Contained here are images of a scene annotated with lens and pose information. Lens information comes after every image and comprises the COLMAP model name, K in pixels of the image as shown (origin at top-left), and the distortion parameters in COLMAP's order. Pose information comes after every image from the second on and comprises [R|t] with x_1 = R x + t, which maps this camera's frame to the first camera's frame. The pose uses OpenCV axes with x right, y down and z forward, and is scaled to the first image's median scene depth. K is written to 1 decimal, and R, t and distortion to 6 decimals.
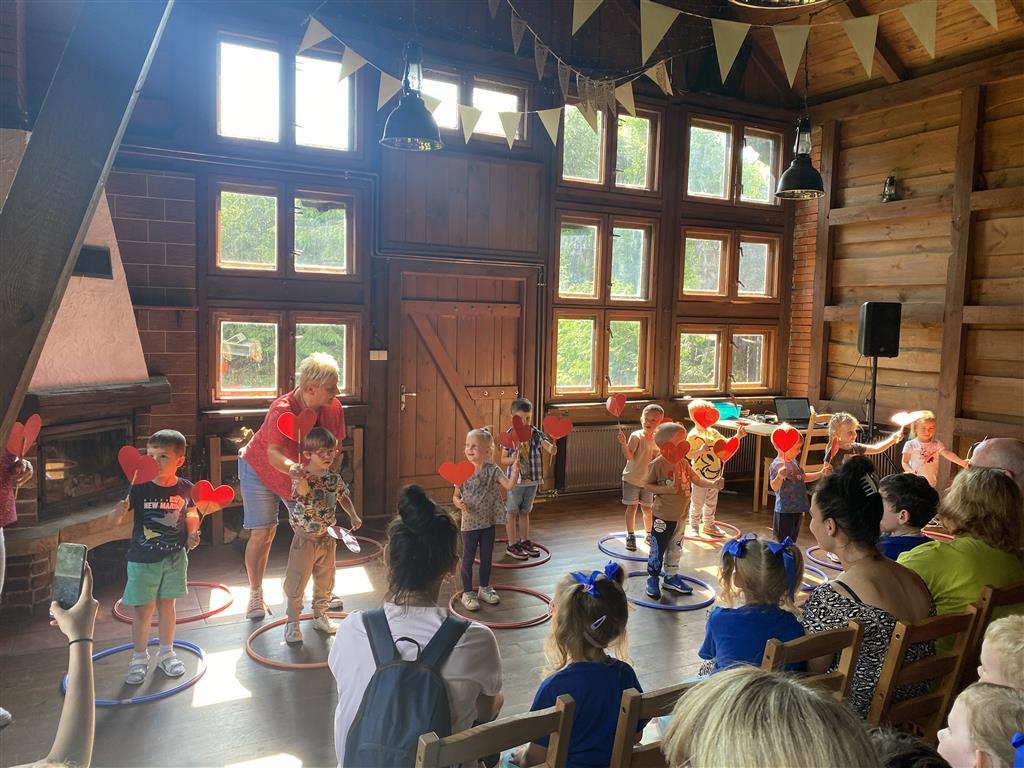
lens RADIAL K [[778.0, 0, 516.3], [0, 778.0, 378.1], [0, 0, 1]] dist [0.044009, -0.051908]
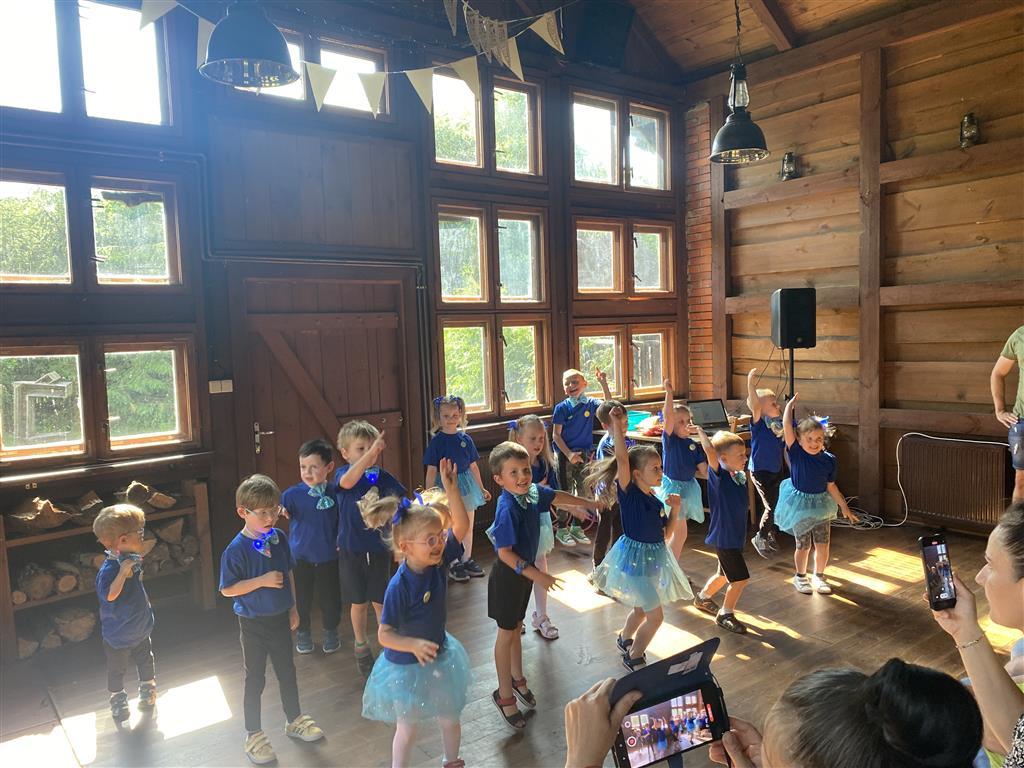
lens RADIAL K [[778.0, 0, 502.4], [0, 778.0, 385.7], [0, 0, 1]] dist [0.044009, -0.051908]
pose [[0.982850, -0.072489, 0.169559, -0.030374], [0.074141, 0.997242, -0.003425, -0.005963], [-0.168844, 0.015937, 0.985514, 0.163003]]
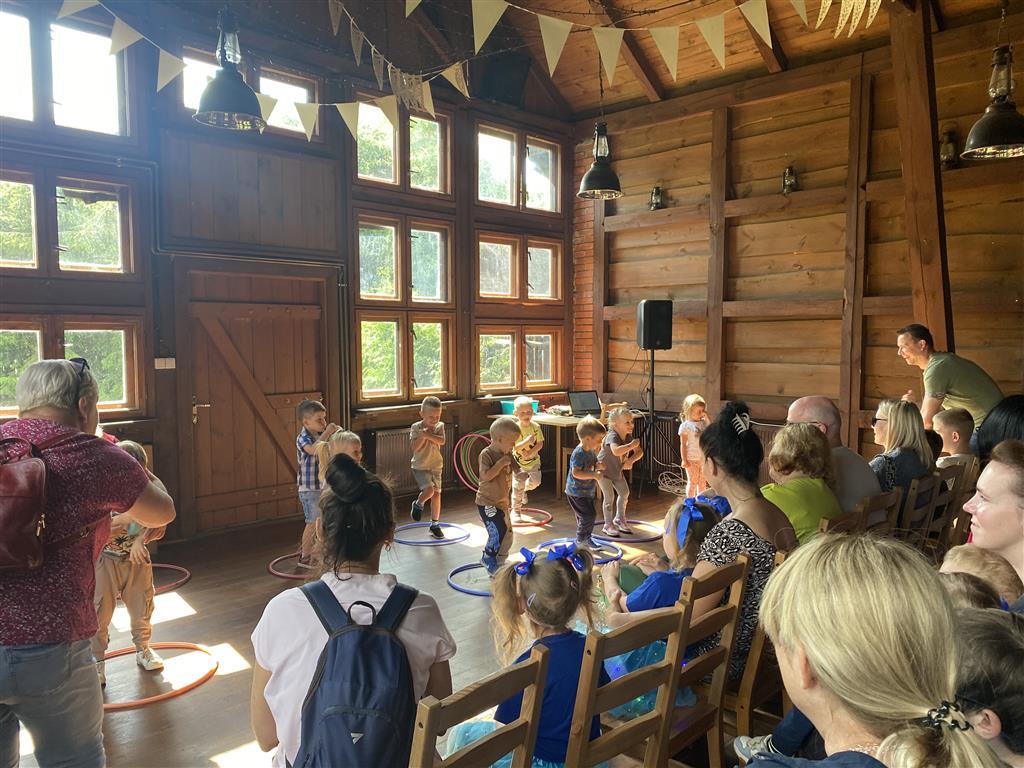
lens RADIAL K [[778.0, 0, 513.7], [0, 778.0, 389.7], [0, 0, 1]] dist [0.044009, -0.051908]
pose [[0.953725, -0.047784, 0.296860, -0.057966], [0.049844, 0.998757, 0.000628, 0.018770], [-0.296521, 0.014198, 0.954921, 0.013321]]
